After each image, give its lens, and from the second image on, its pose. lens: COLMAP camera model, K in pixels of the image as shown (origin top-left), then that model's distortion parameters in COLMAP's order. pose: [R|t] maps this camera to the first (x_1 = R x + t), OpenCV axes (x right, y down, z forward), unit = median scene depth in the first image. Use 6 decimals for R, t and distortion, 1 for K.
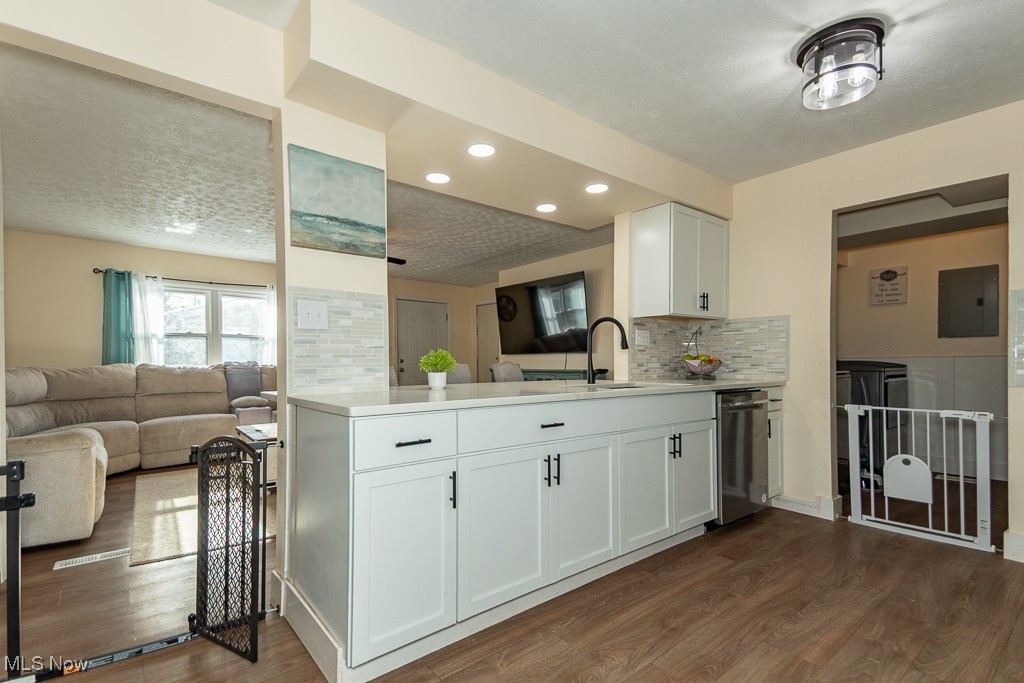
lens RADIAL K [[477.6, 0, 509.6], [0, 477.6, 362.8], [0, 0, 1]] dist [0.082515, -0.038113]
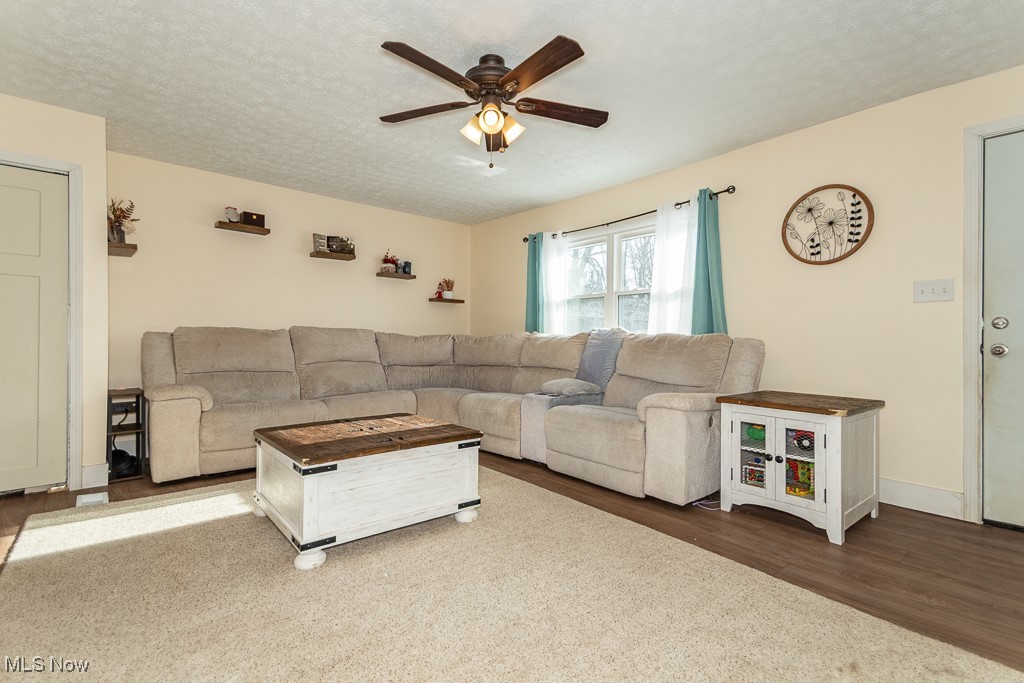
lens RADIAL K [[500.8, 0, 512.0], [0, 500.8, 341.5], [0, 0, 1]] dist [0.045297, 0.000097]
pose [[0.020656, 0.000582, -0.999786, 0.155098], [-0.011376, 0.999935, 0.000347, 0.016876], [0.999722, 0.011366, 0.020661, 0.882143]]
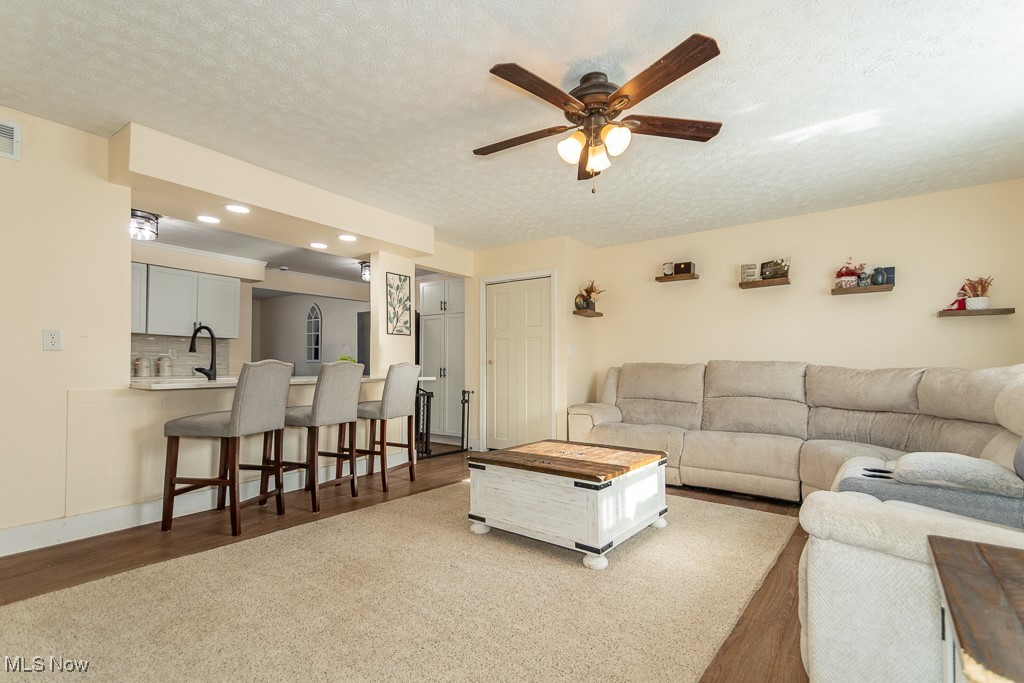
lens RADIAL K [[477.6, 0, 509.6], [0, 477.6, 362.8], [0, 0, 1]] dist [0.082515, -0.038113]
pose [[-0.976447, -0.003803, -0.215724, -0.160241], [-0.004017, 0.999992, 0.000553, 0.001447], [0.215721, 0.001406, -0.976454, 1.275423]]
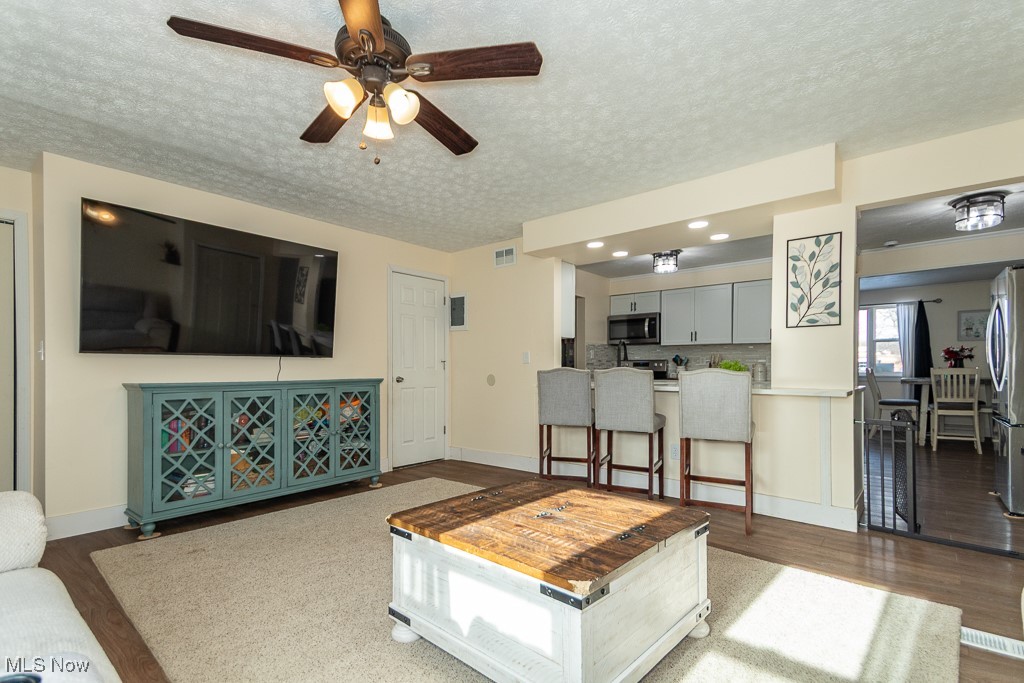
lens RADIAL K [[477.6, 0, 509.6], [0, 477.6, 362.8], [0, 0, 1]] dist [0.082515, -0.038113]
pose [[-0.185863, 0.019996, 0.982372, -0.653289], [0.007129, 0.999794, -0.019002, 0.003953], [-0.982550, 0.003472, -0.185967, 0.859918]]
